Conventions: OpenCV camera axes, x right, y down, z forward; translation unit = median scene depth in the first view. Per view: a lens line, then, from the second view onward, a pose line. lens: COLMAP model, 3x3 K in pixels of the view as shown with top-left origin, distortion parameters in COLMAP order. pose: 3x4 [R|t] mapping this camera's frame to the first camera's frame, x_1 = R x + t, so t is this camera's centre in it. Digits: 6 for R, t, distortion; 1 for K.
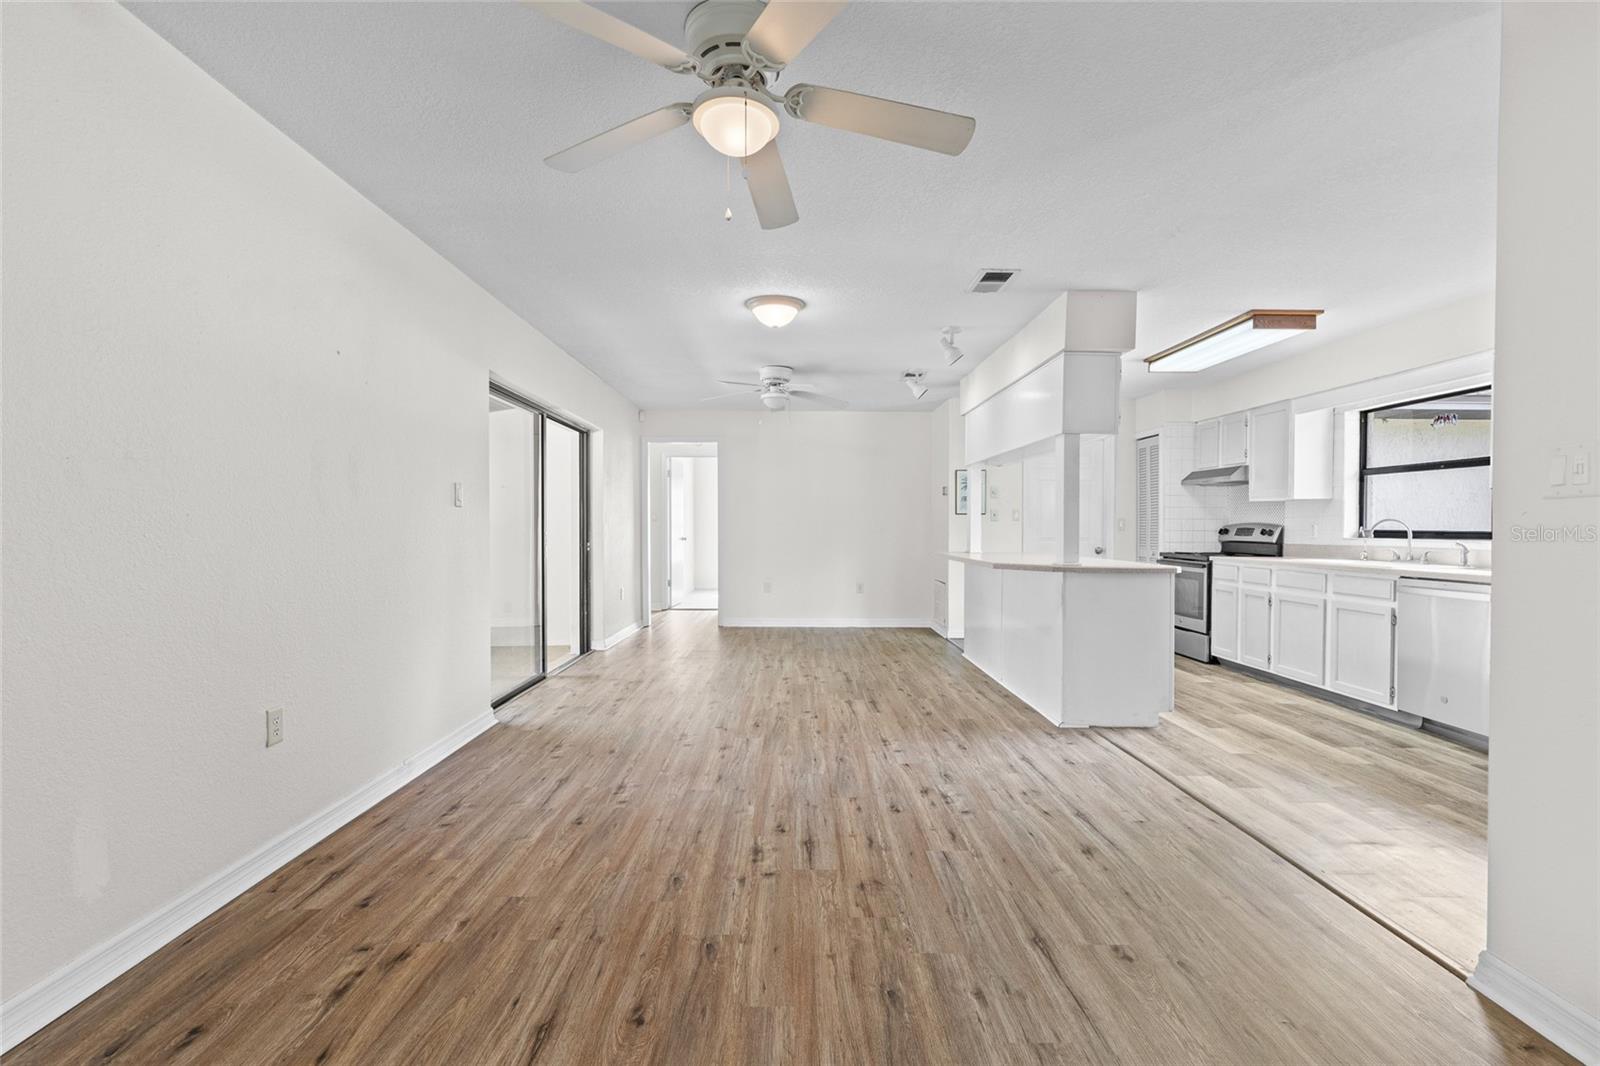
lens RADIAL K [[714.6, 0, 800.4], [0, 714.6, 529.1], [0, 0, 1]] dist [0.000131, -0.000084]
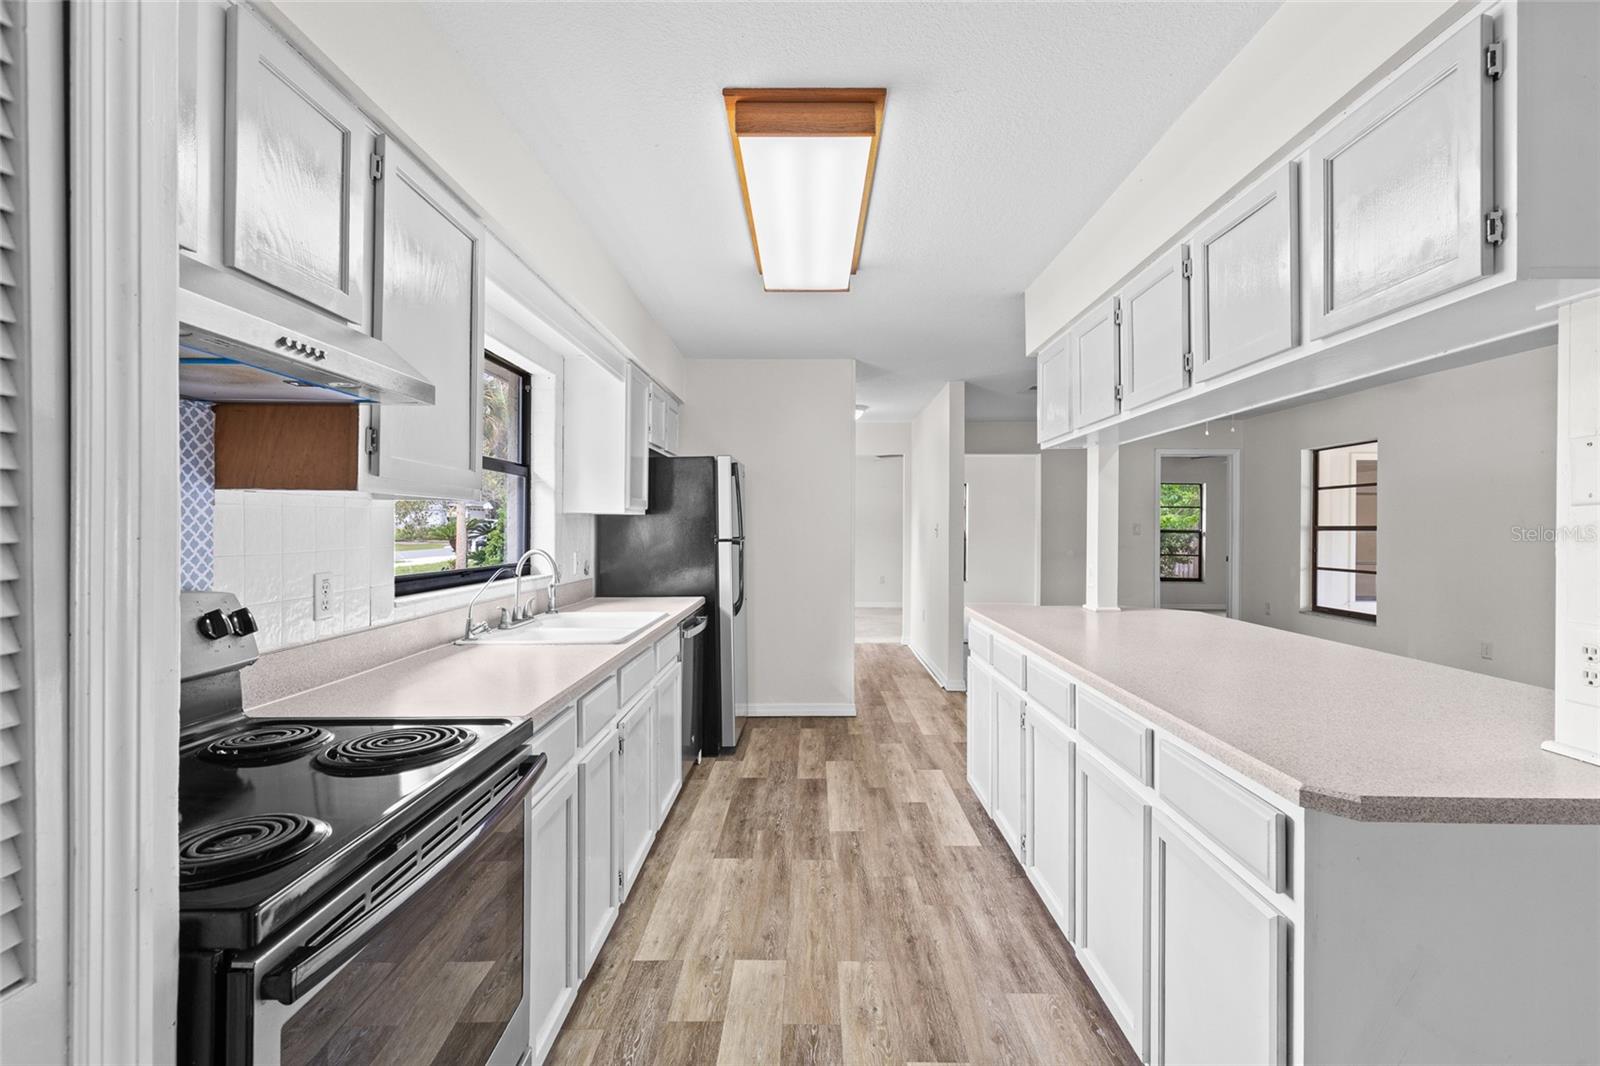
lens RADIAL K [[731.2, 0, 800.0], [0, 731.2, 533.0], [0, 0, 1]] dist [0.001761, 0.000100]
pose [[-0.999661, -0.005980, 0.025334, 0.528849], [-0.005661, 0.999904, 0.012678, -0.032474], [-0.025408, 0.012530, -0.999599, 1.398487]]
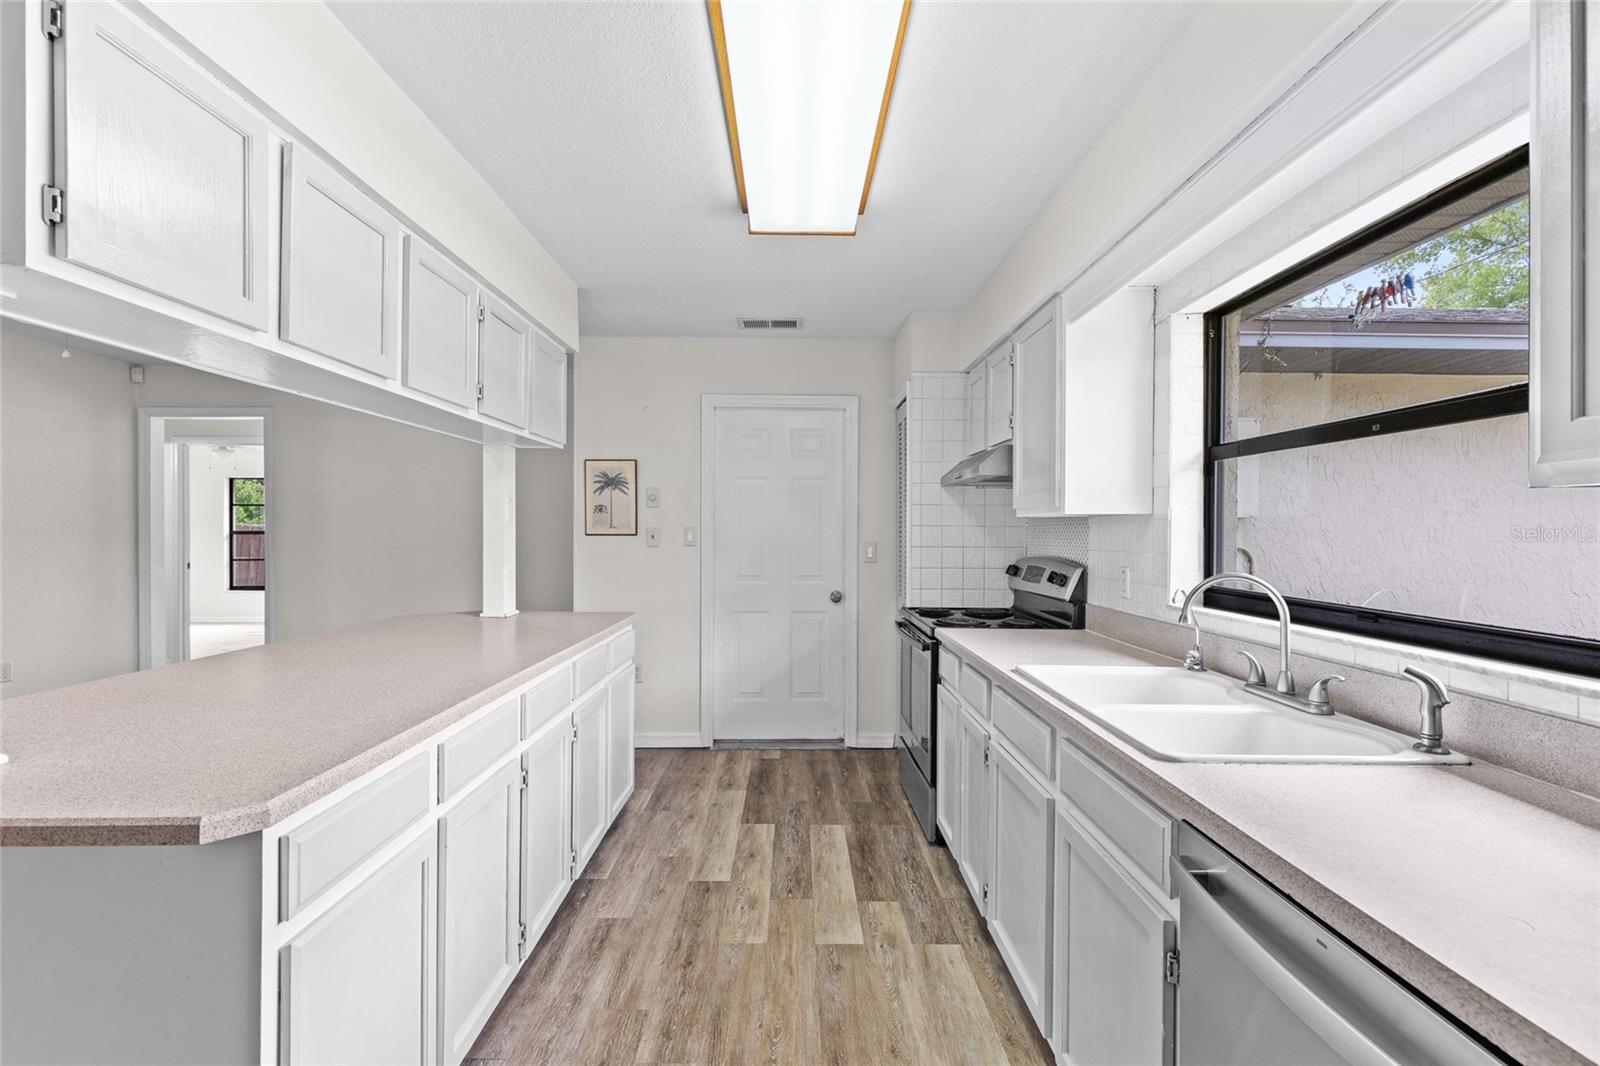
lens RADIAL K [[714.6, 0, 800.4], [0, 714.6, 529.1], [0, 0, 1]] dist [0.000131, -0.000084]
pose [[0.999999, 0.000535, 0.001077, 0.536075], [-0.000528, 0.999978, -0.006623, -0.030365], [-0.001081, 0.006623, 0.999977, 0.565519]]
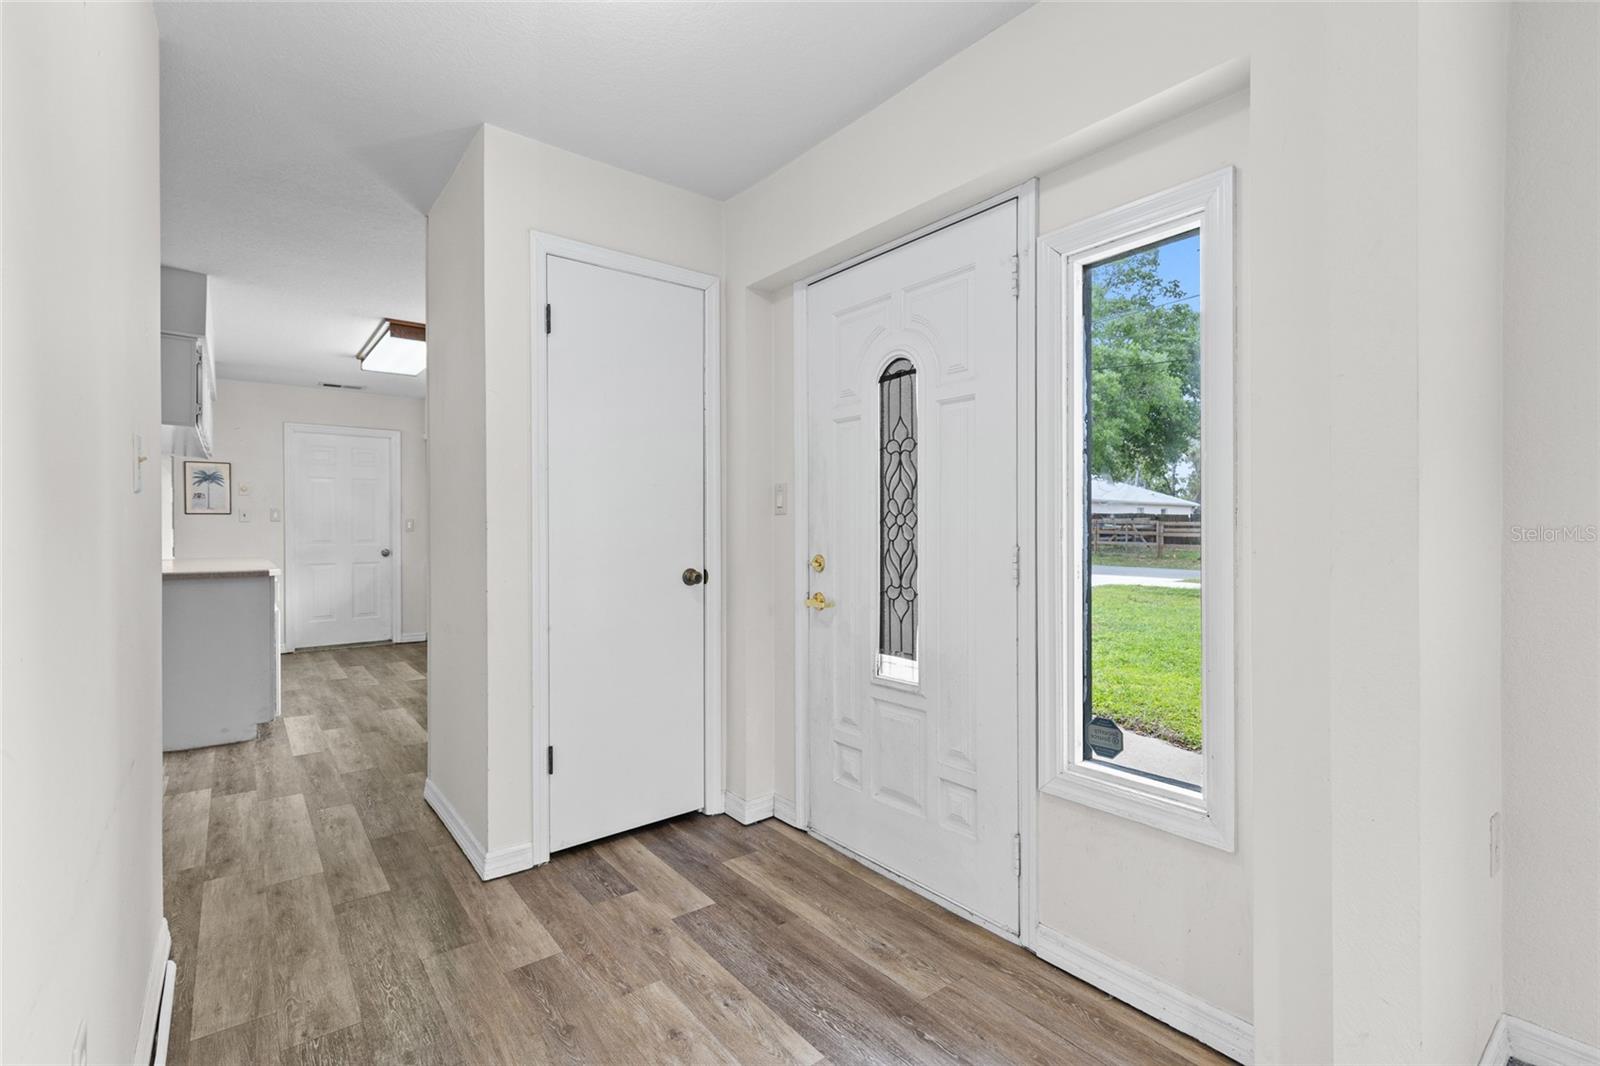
lens RADIAL K [[717.7, 0, 808.6], [0, 717.7, 530.6], [0, 0, 1]] dist [-0.001414, -0.000264]
pose [[0.785964, -0.008531, 0.618213, 0.371191], [0.007448, 0.999963, 0.004330, 0.000403], [-0.618227, 0.001202, 0.785998, -0.154258]]
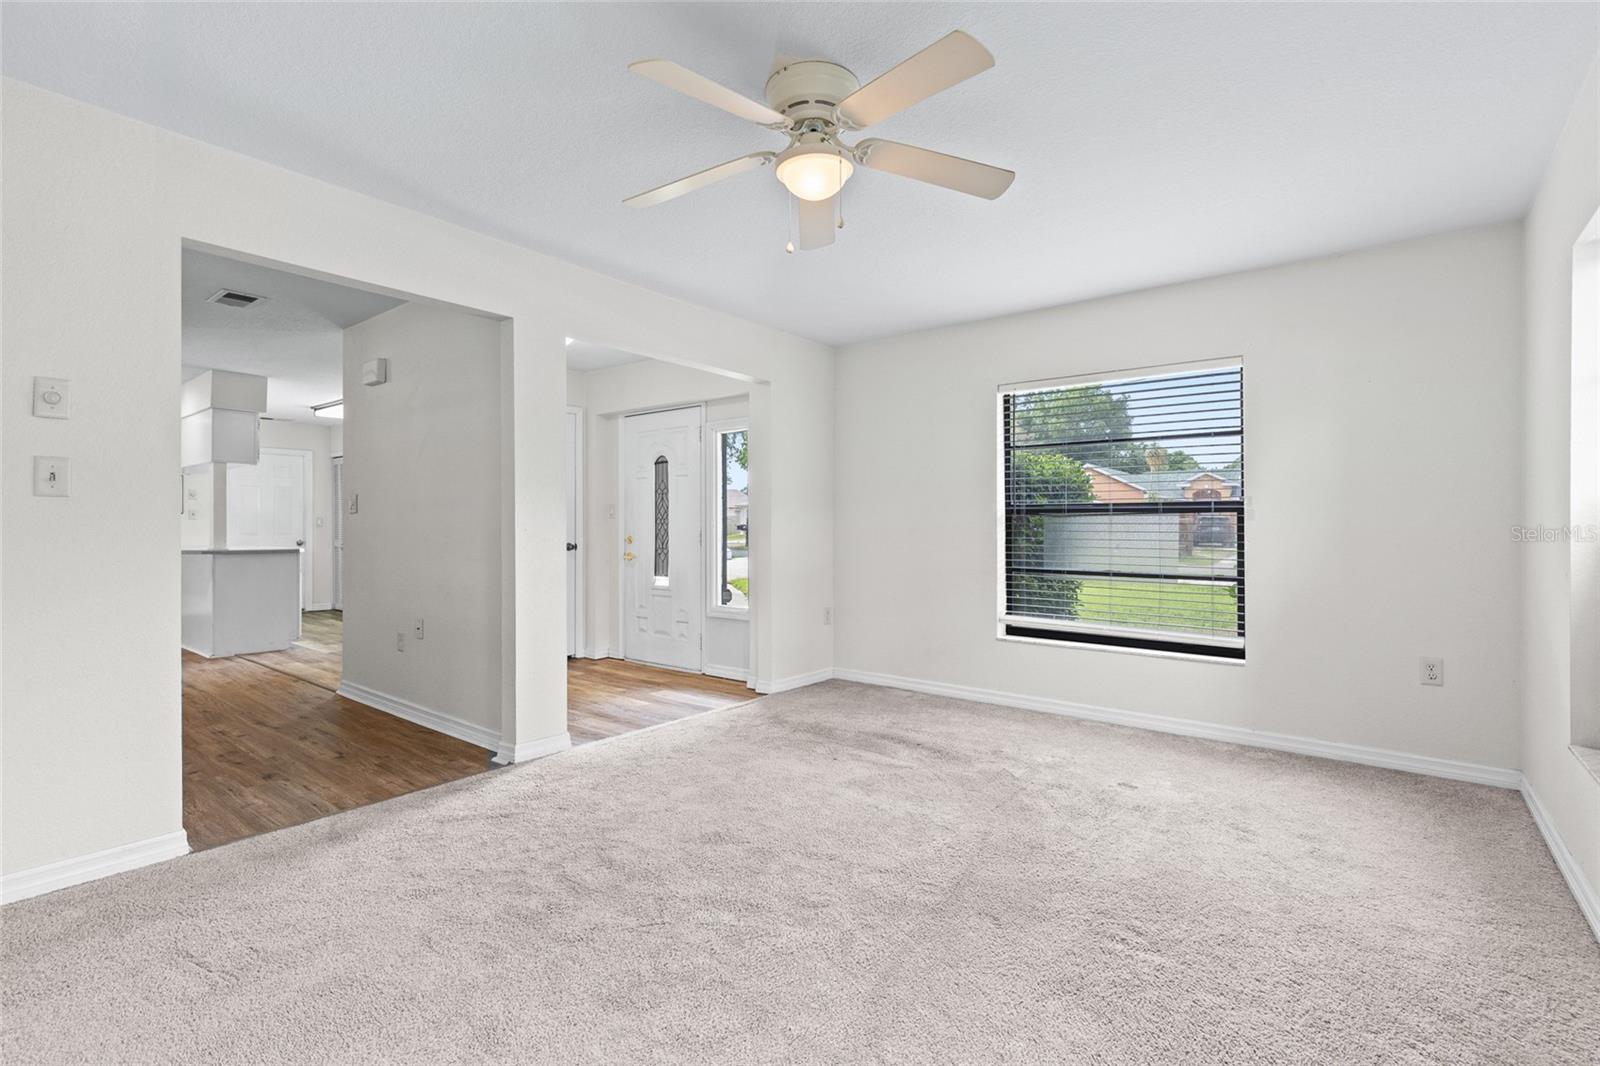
lens RADIAL K [[714.6, 0, 800.4], [0, 714.6, 529.1], [0, 0, 1]] dist [0.000131, -0.000084]
pose [[0.627028, -0.006031, 0.778973, -0.019401], [0.003972, 0.999982, 0.004546, 0.004231], [-0.778986, 0.000243, 0.627041, -0.677007]]
